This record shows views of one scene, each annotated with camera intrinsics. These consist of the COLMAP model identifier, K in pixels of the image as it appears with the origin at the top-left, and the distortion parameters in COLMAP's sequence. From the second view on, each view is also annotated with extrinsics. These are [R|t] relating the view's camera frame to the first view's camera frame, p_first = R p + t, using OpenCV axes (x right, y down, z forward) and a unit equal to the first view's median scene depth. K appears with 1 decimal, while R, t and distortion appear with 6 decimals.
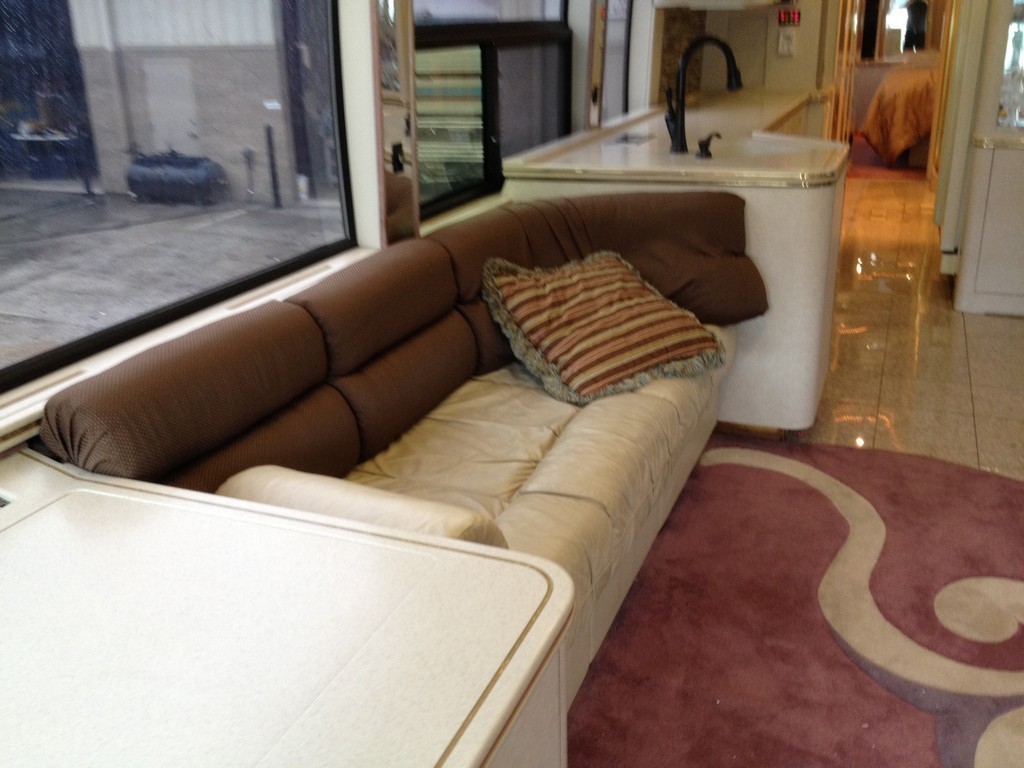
lens RADIAL K [[957.0, 0, 509.1], [0, 957.0, 364.4], [0, 0, 1]] dist [0.116469, -0.235137]
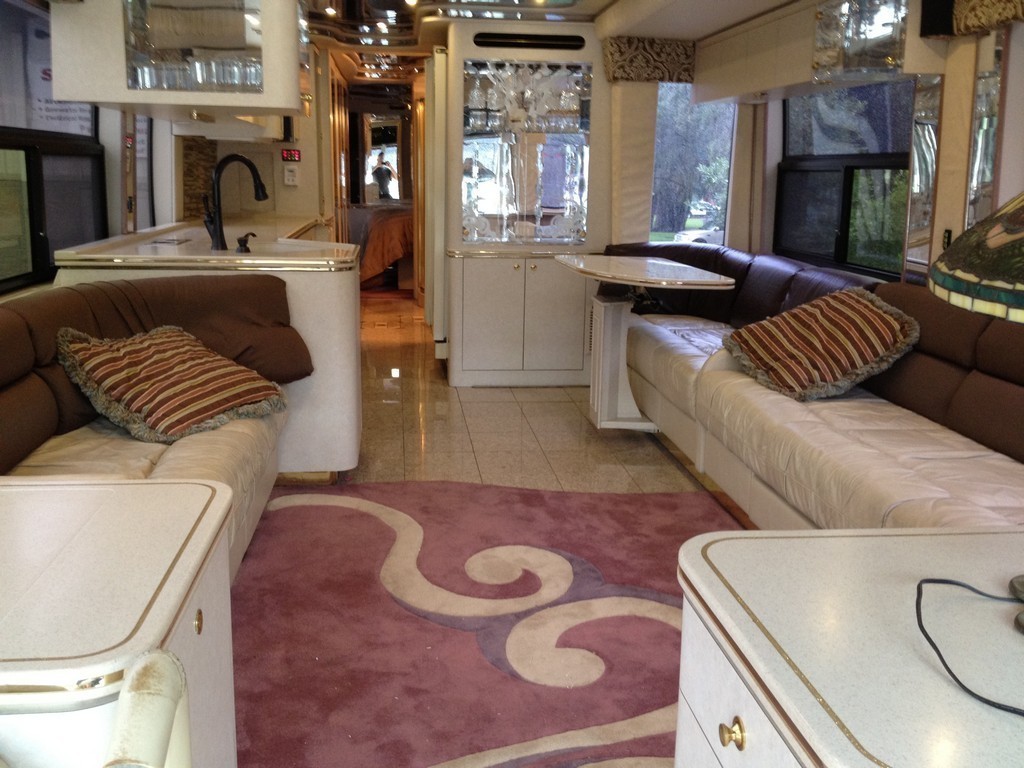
lens RADIAL K [[957.0, 0, 509.1], [0, 957.0, 364.4], [0, 0, 1]] dist [0.116469, -0.235137]
pose [[0.875109, -0.051774, 0.481148, -0.109576], [0.123908, 0.985089, -0.119362, 0.125778], [-0.467793, 0.164073, 0.868475, -0.183682]]
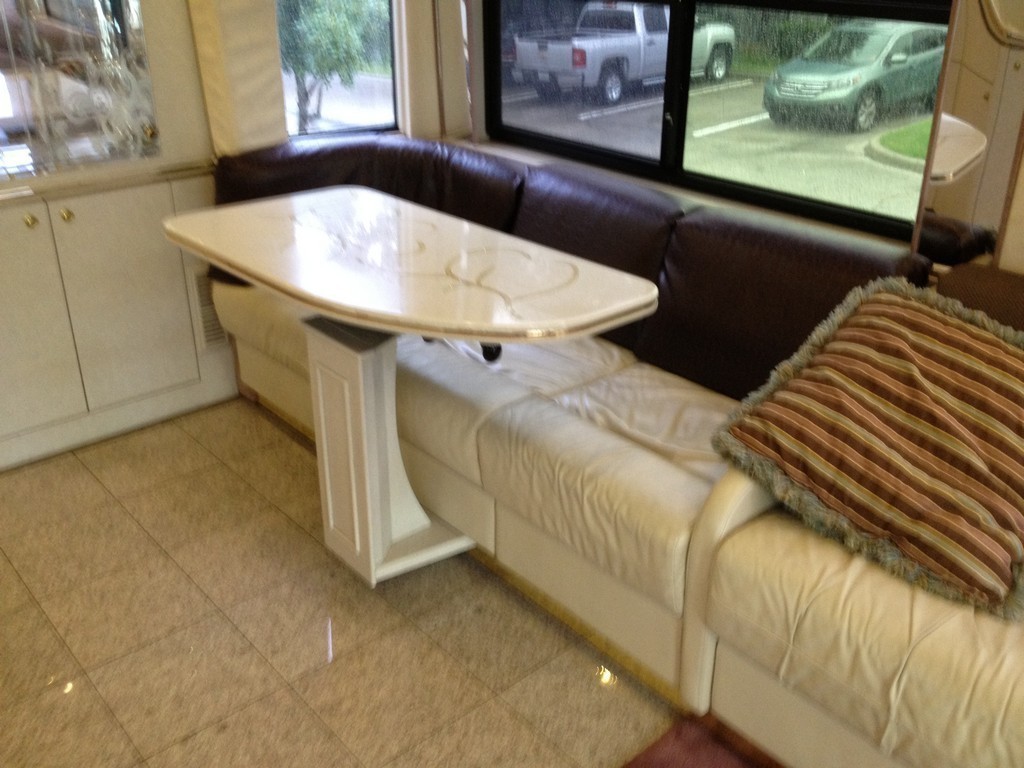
lens RADIAL K [[957.0, 0, 509.1], [0, 957.0, 364.4], [0, 0, 1]] dist [0.116469, -0.235137]
pose [[0.445843, -0.347015, 0.825109, 0.285399], [0.286409, 0.928639, 0.235797, -0.316268], [-0.848053, 0.131190, 0.513415, 0.724561]]
